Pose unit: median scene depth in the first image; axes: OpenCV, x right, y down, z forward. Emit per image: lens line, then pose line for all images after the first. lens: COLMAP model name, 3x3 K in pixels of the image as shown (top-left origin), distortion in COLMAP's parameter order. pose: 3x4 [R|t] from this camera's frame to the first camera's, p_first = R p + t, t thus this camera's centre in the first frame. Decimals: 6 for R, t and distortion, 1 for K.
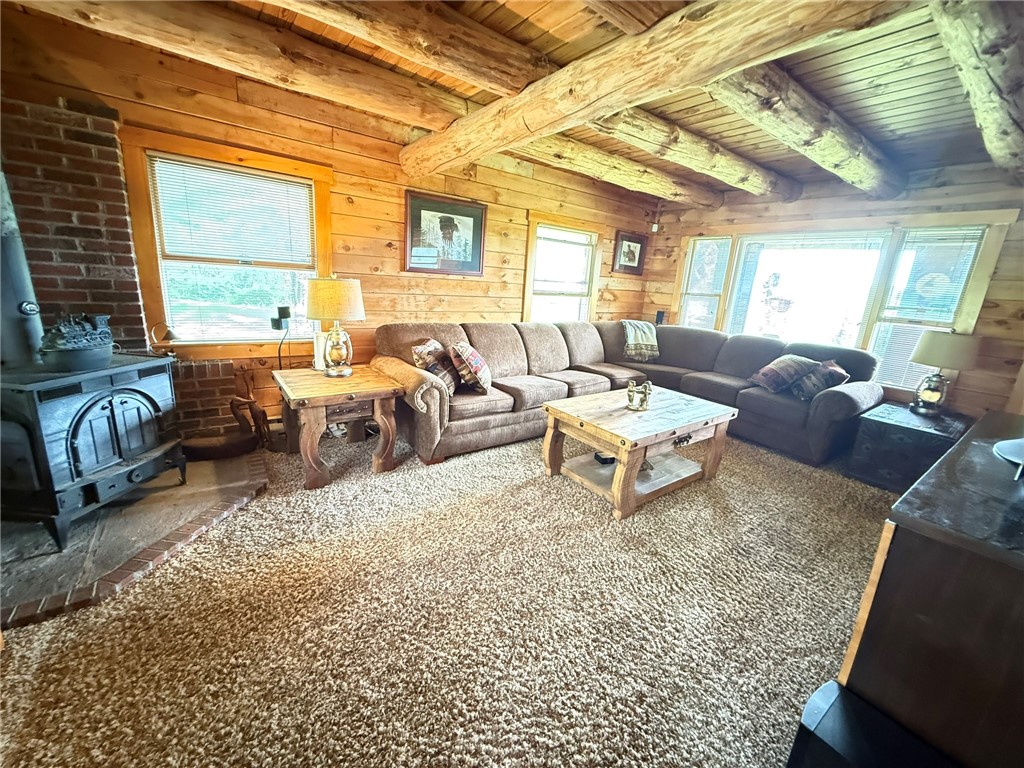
lens RADIAL K [[408.6, 0, 512.0], [0, 408.6, 384.0], [0, 0, 1]] dist [-0.002347, -0.000567]
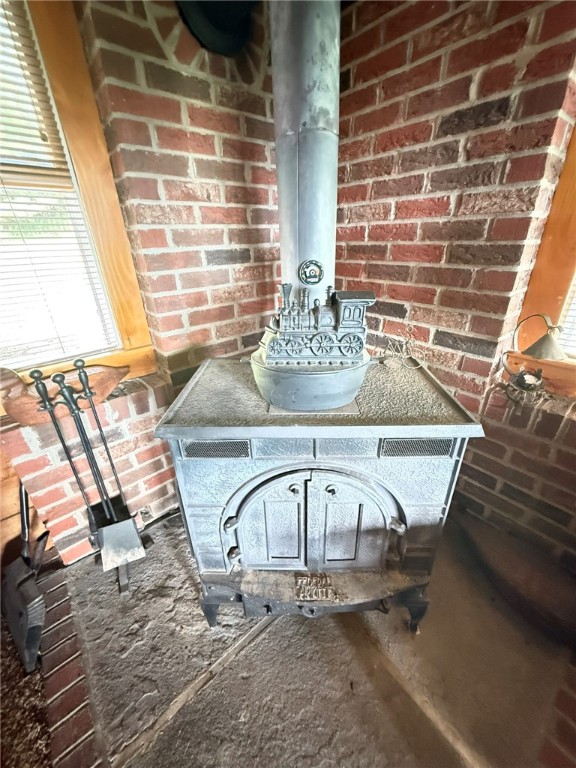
lens RADIAL K [[306.4, 0, 288.0], [0, 306.4, 384.0], [0, 0, 1]] dist [-0.002347, -0.000567]
pose [[0.058211, 0.370410, -0.927042, -0.610454], [-0.216429, 0.911214, 0.350496, -0.158470], [0.974561, 0.180237, 0.133210, 0.795740]]
